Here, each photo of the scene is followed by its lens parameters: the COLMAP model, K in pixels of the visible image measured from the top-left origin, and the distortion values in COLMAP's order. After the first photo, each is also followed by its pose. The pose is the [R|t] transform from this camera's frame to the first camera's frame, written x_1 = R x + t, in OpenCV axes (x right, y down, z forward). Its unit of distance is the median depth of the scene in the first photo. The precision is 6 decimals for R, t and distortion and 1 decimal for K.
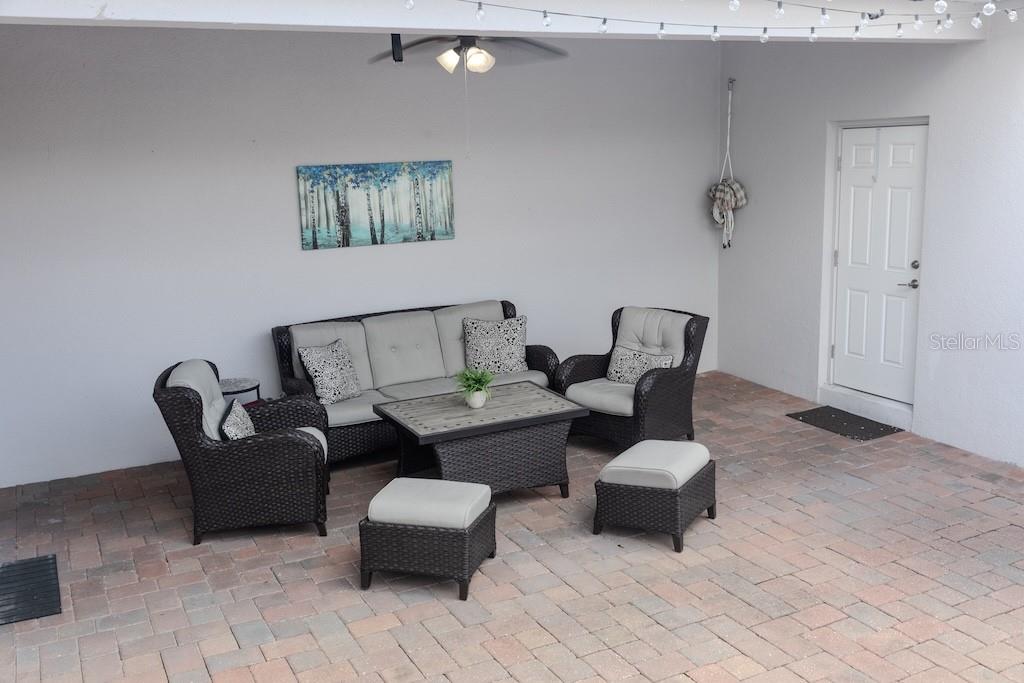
lens RADIAL K [[951.0, 0, 512.2], [0, 951.0, 345.3], [0, 0, 1]] dist [0.011704, 0.000000]
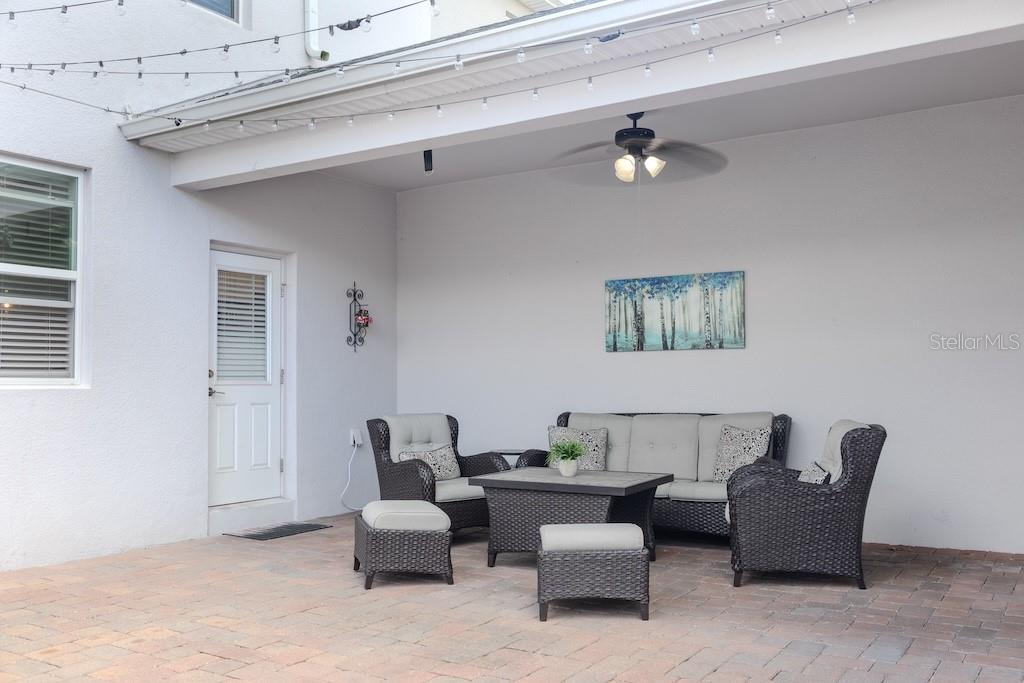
lens RADIAL K [[951.0, 0, 512.5], [0, 951.0, 338.4], [0, 0, 1]] dist [0.011704, 0.000000]
pose [[0.500667, -0.017319, -0.865467, 0.706158], [-0.190666, 0.973040, -0.129771, 0.054462], [0.844381, 0.229987, 0.483866, 0.333425]]
